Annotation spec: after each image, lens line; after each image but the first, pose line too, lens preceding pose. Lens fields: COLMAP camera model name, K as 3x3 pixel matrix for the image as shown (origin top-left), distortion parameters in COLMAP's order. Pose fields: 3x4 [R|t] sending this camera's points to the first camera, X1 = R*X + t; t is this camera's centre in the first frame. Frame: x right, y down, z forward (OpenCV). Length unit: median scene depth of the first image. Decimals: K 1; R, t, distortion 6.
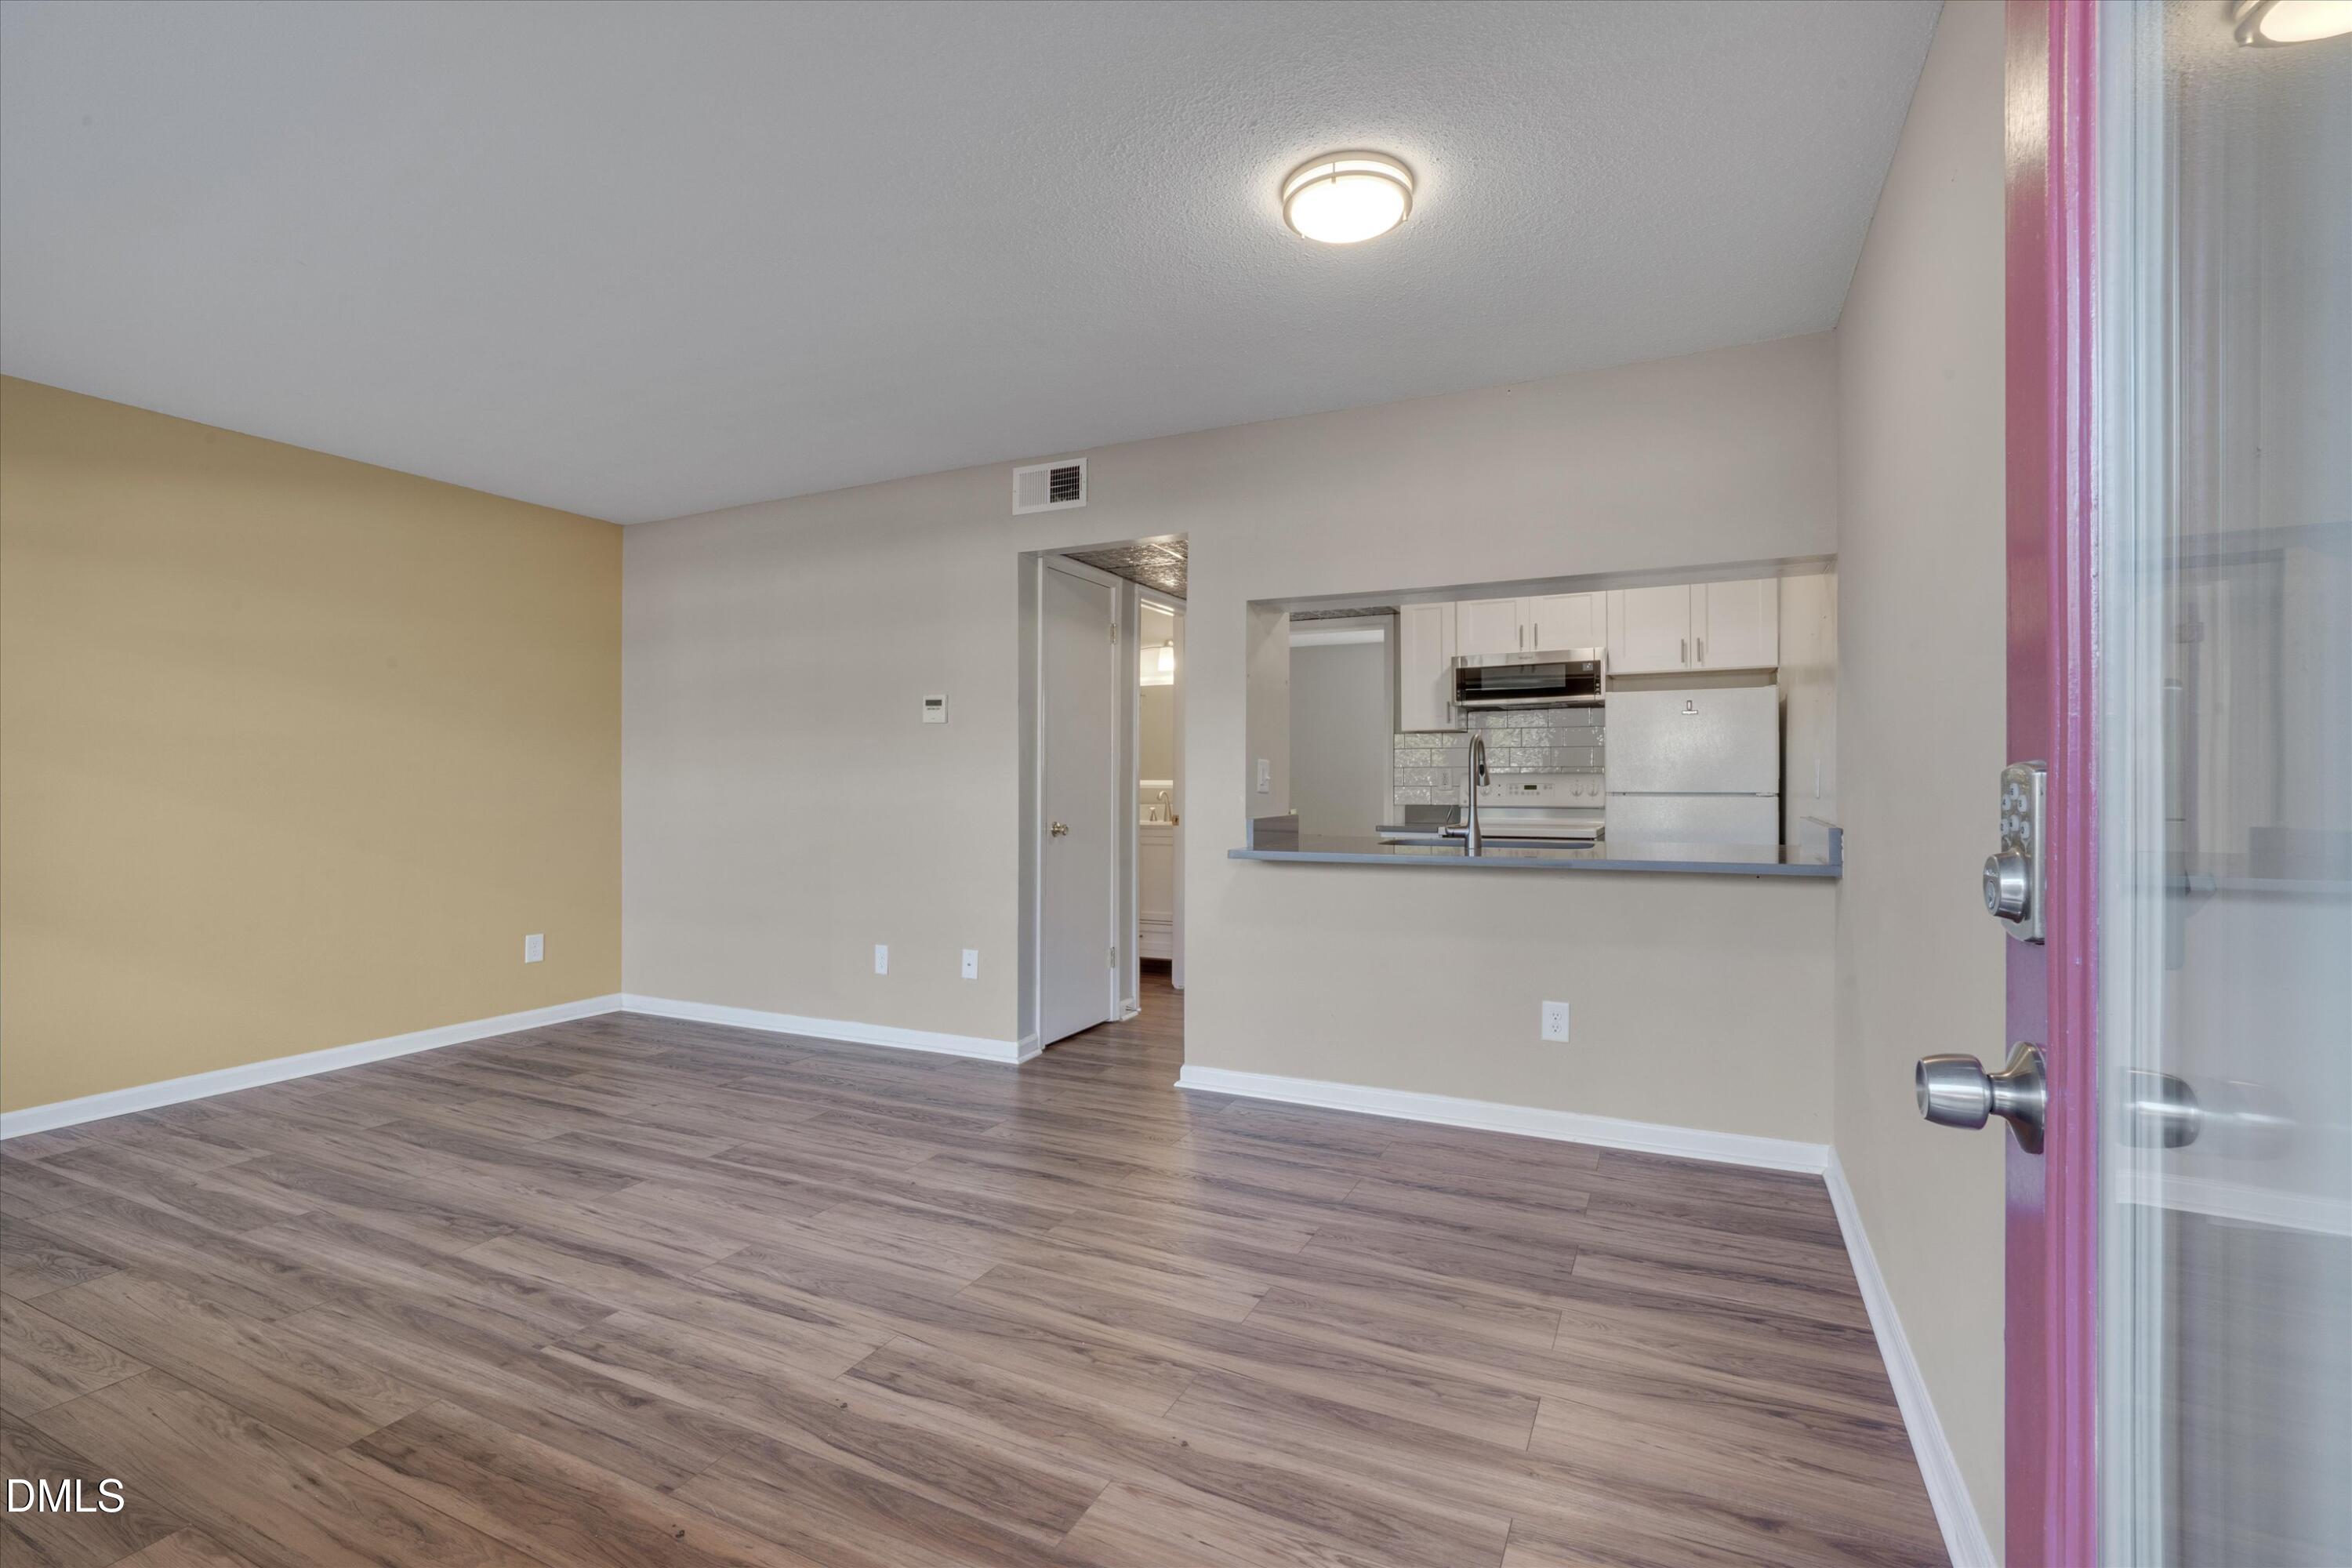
lens RADIAL K [[1047.4, 0, 1180.1], [0, 1047.4, 784.2], [0, 0, 1]] dist [-0.006198, 0.003954]
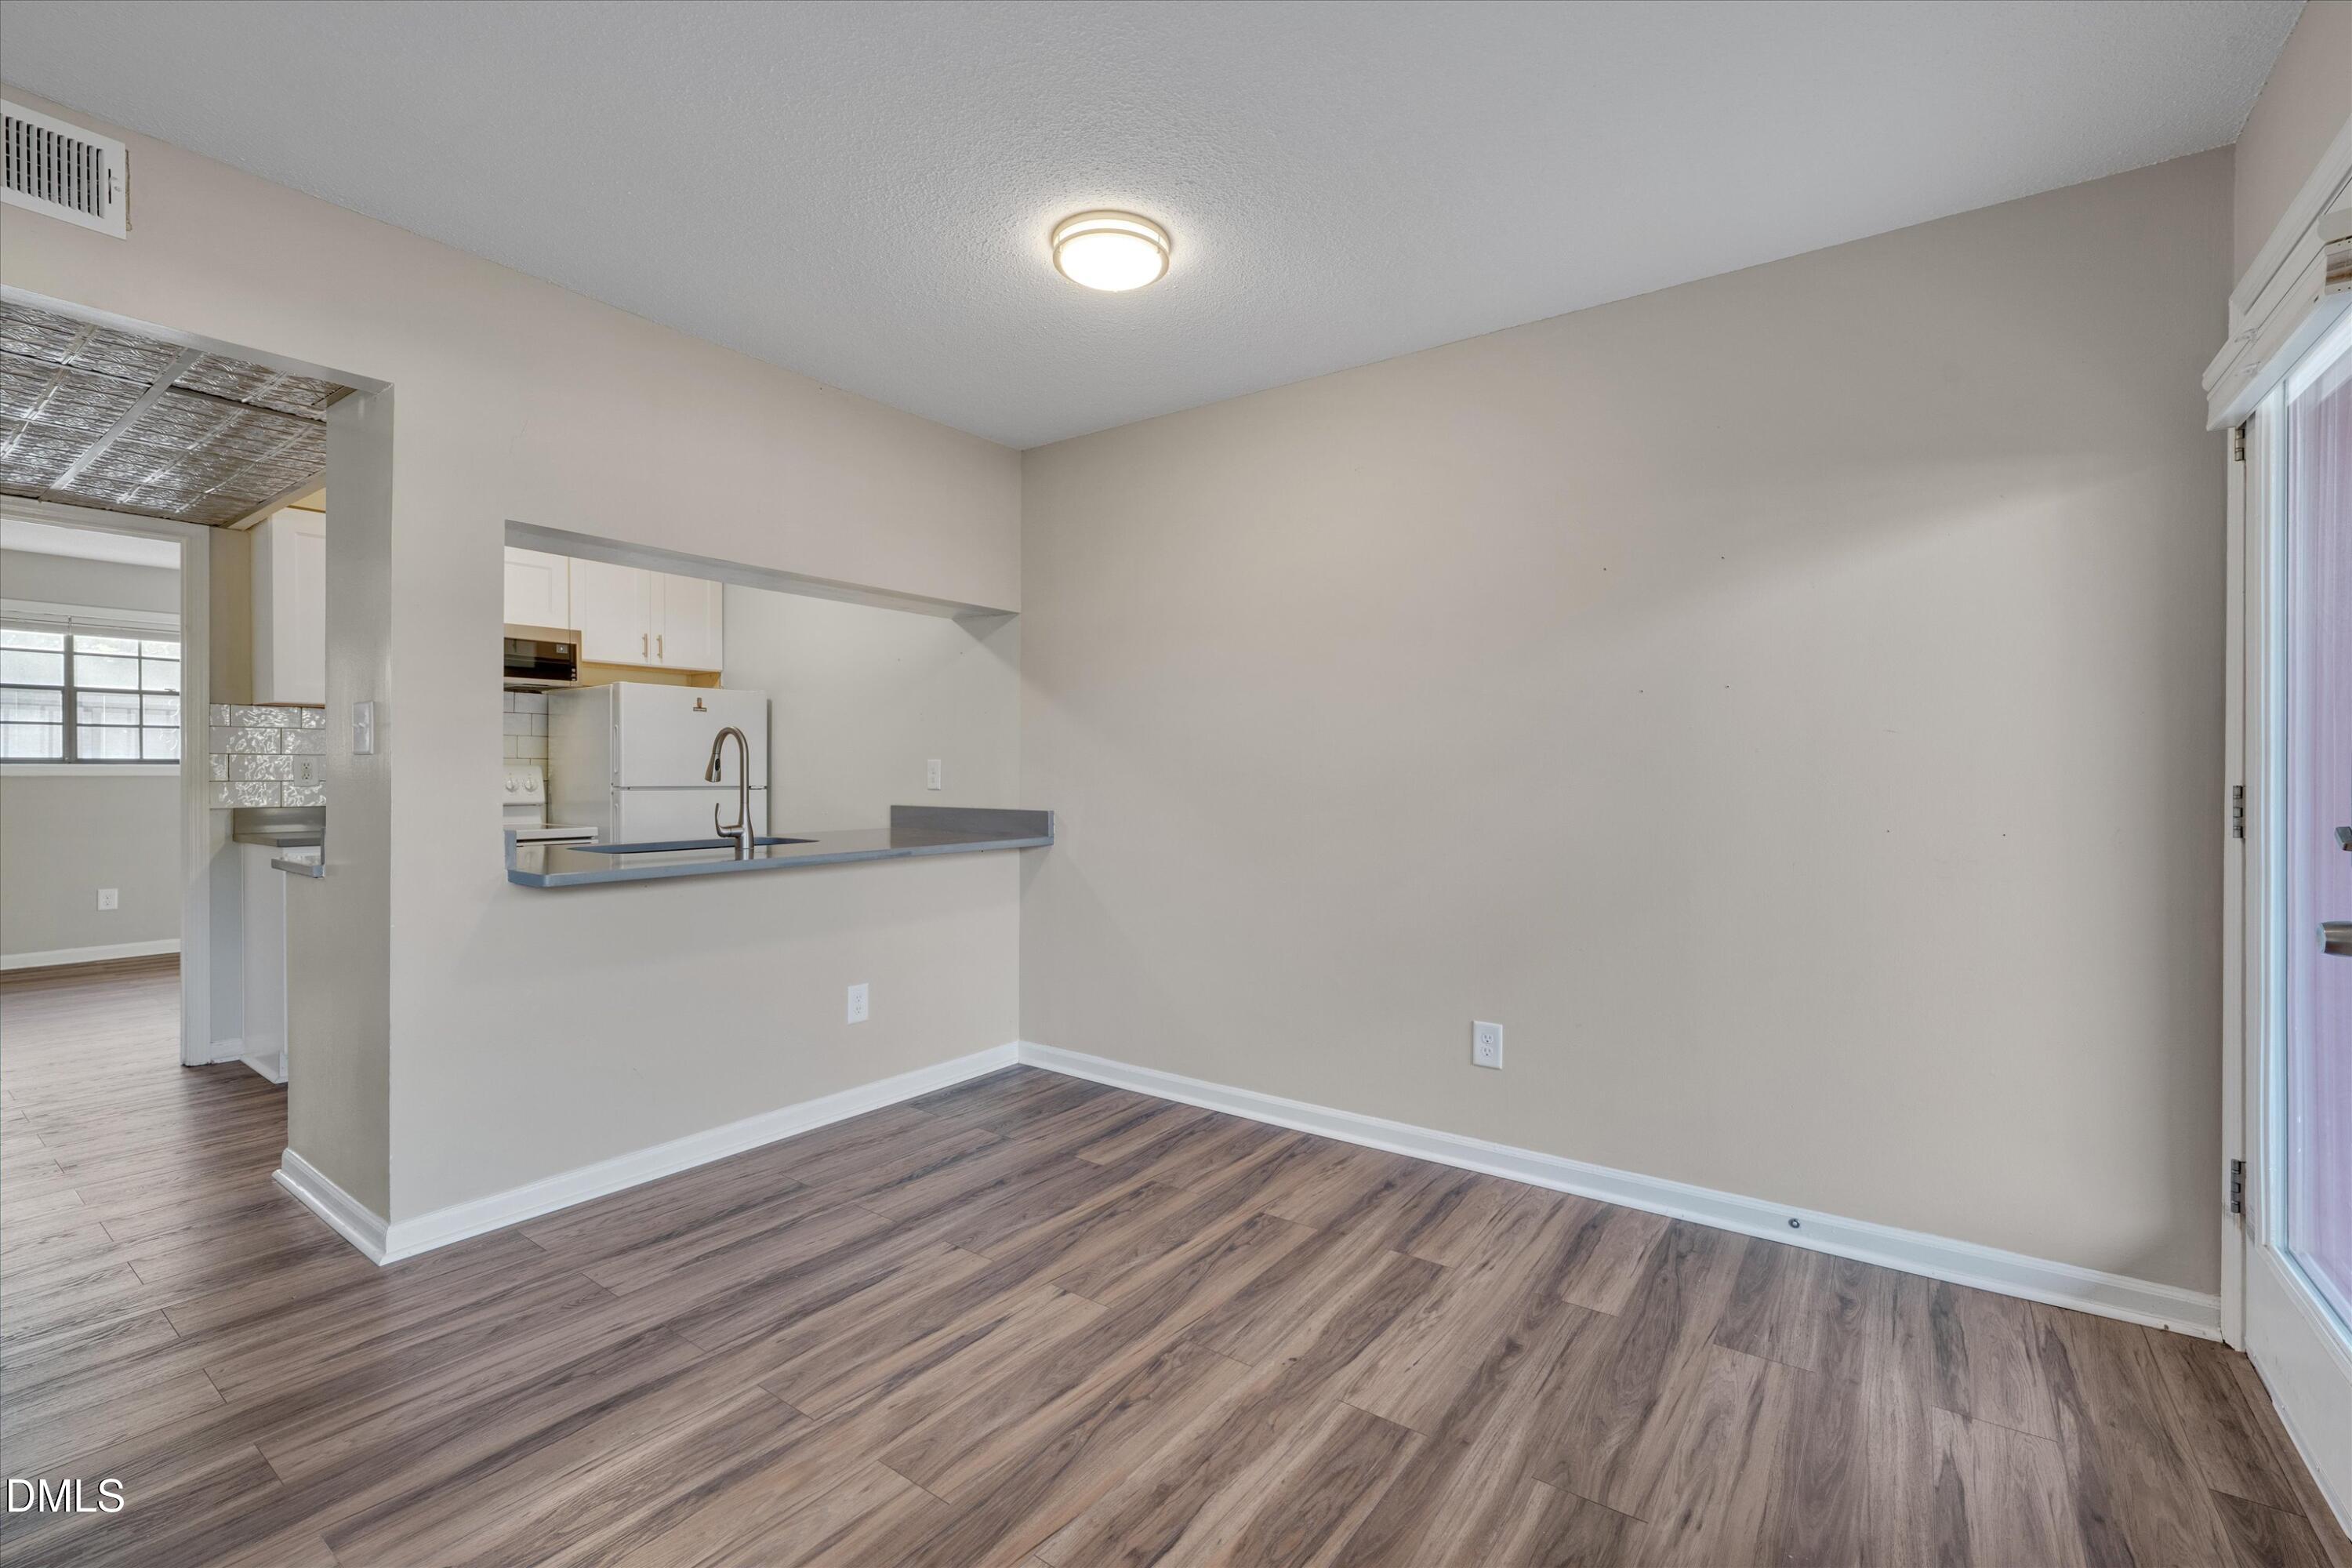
lens RADIAL K [[1017.4, 0, 1175.7], [0, 1017.4, 783.5], [0, 0, 1]] dist [-0.005941, 0.001886]
pose [[0.182430, -0.008019, 0.983186, -0.636072], [-0.000031, 0.999967, 0.008162, -0.004983], [-0.983219, -0.001520, 0.182424, 0.530966]]
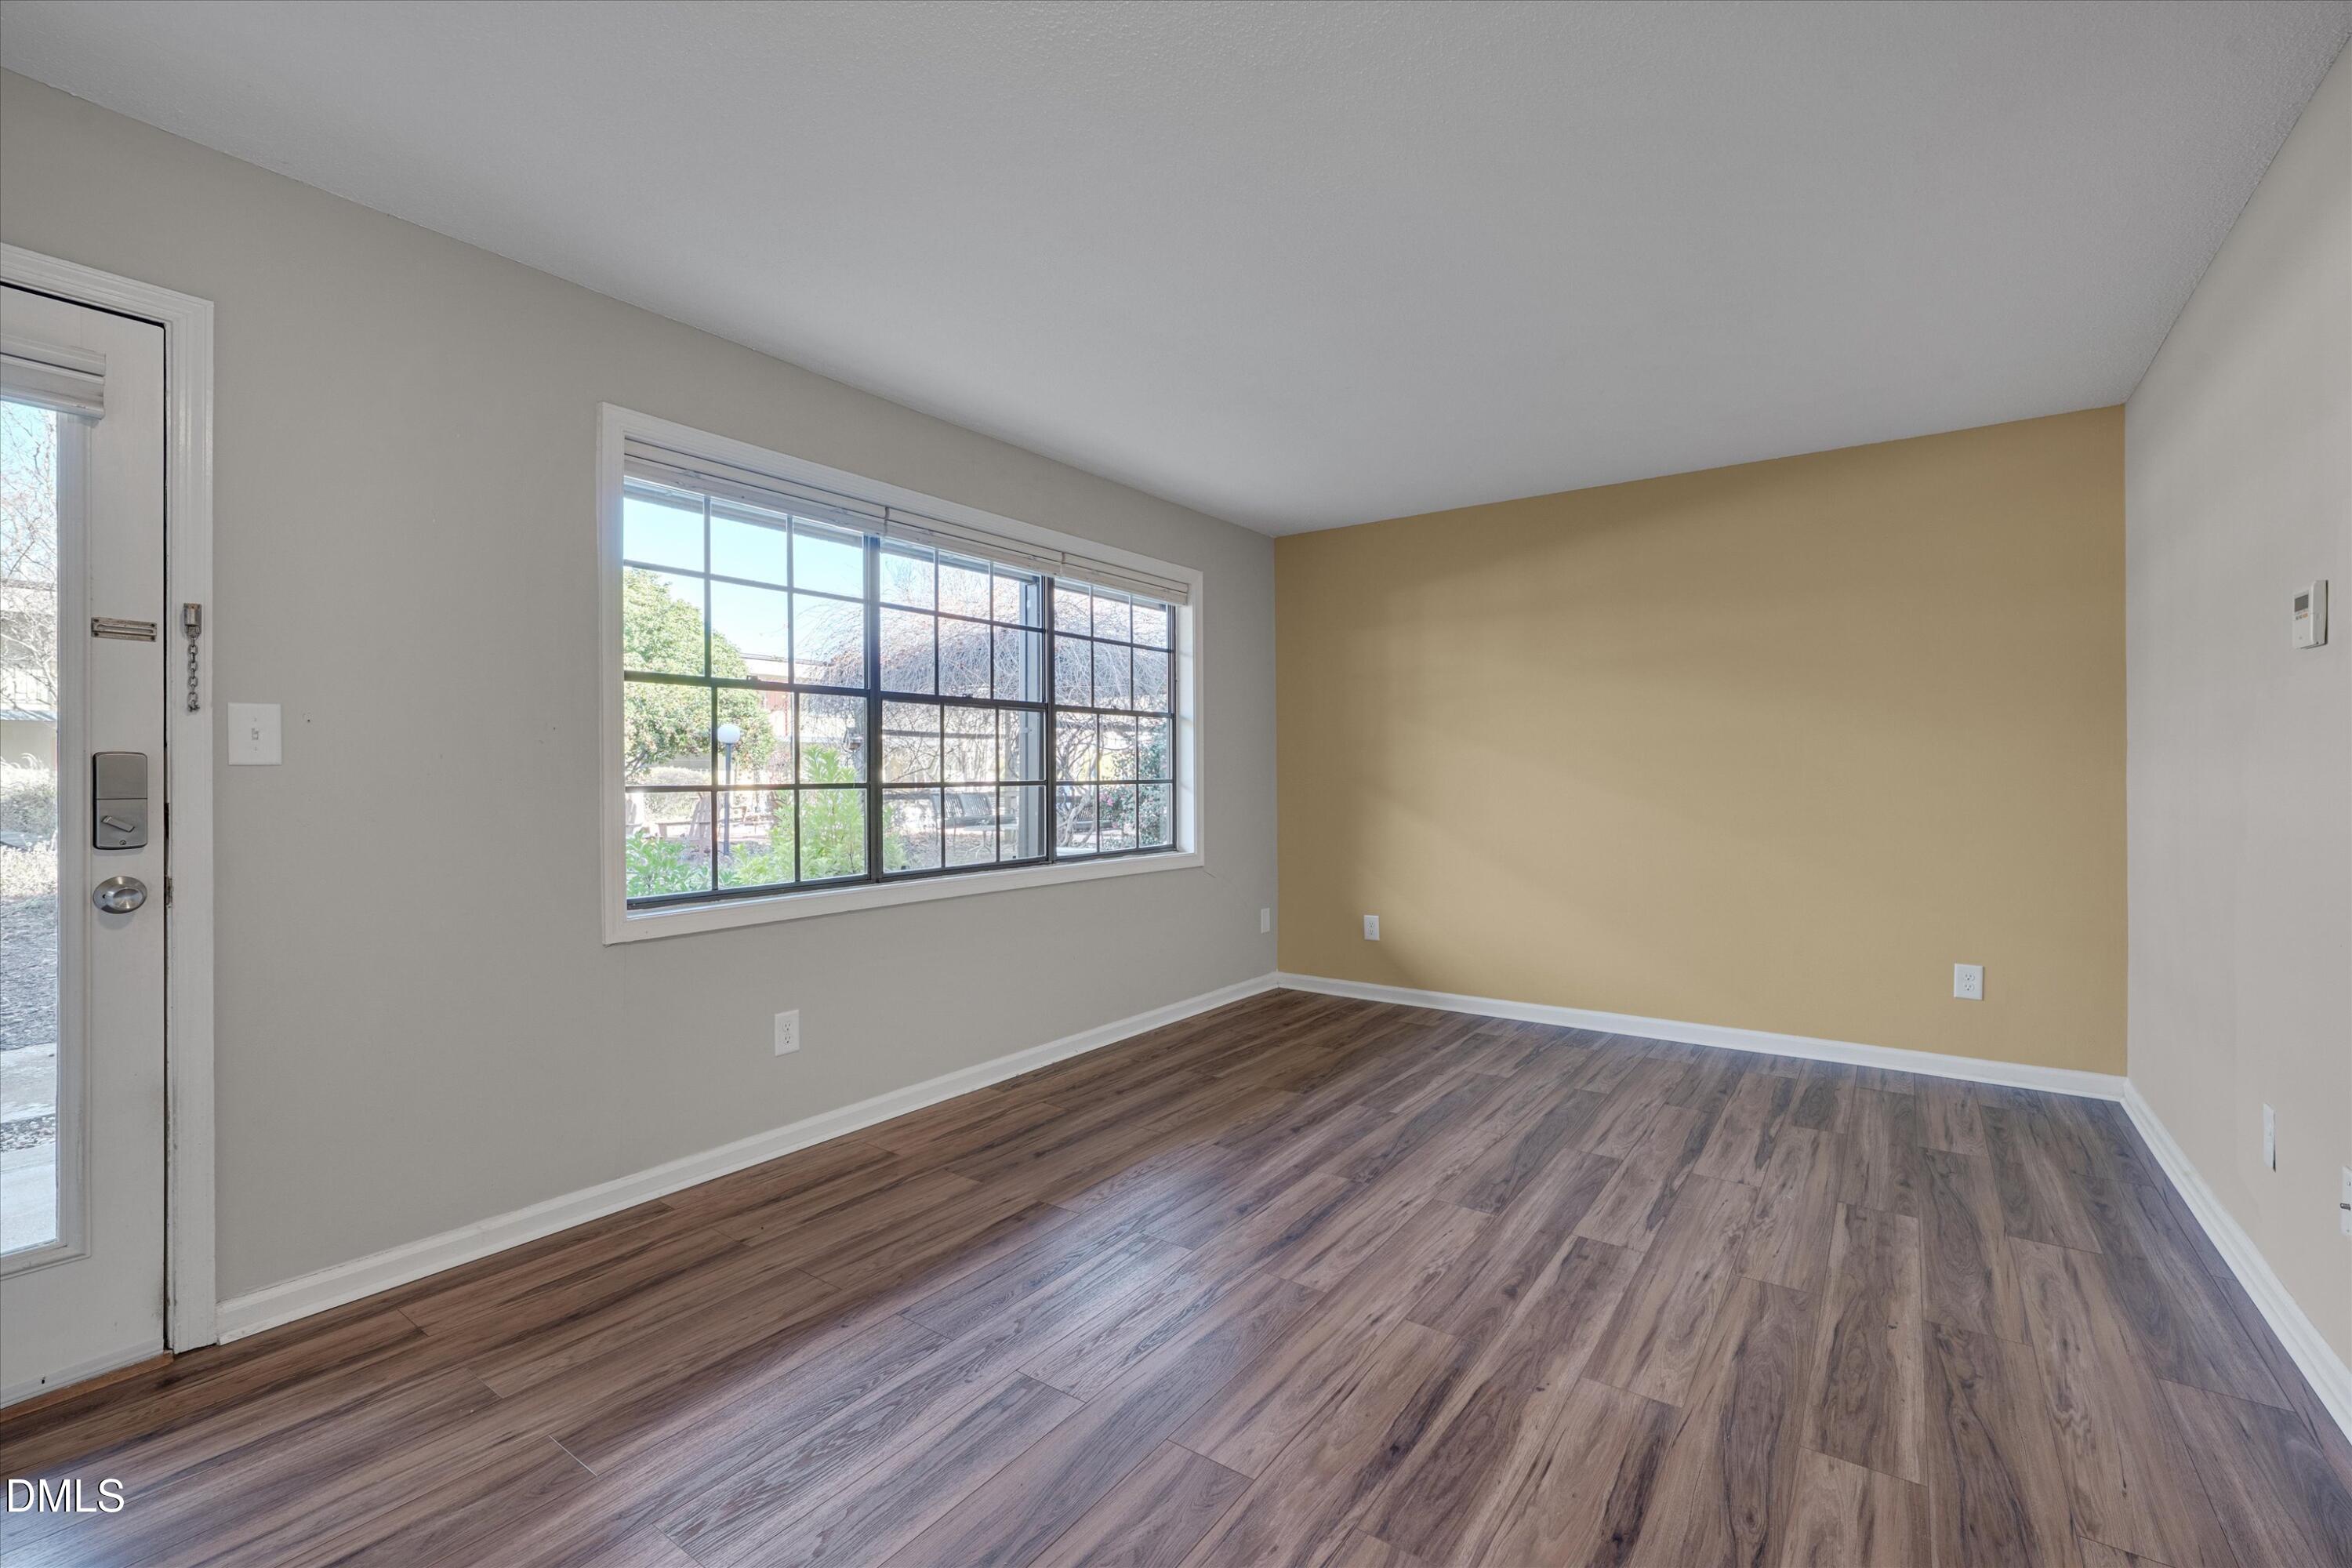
lens RADIAL K [[1017.4, 0, 1198.5], [0, 1017.4, 779.6], [0, 0, 1]] dist [-0.005941, 0.001886]
pose [[-0.154051, 0.004052, -0.988055, 0.388795], [0.001124, 0.999992, 0.003926, -0.006030], [0.988062, -0.000506, -0.154055, 0.838253]]
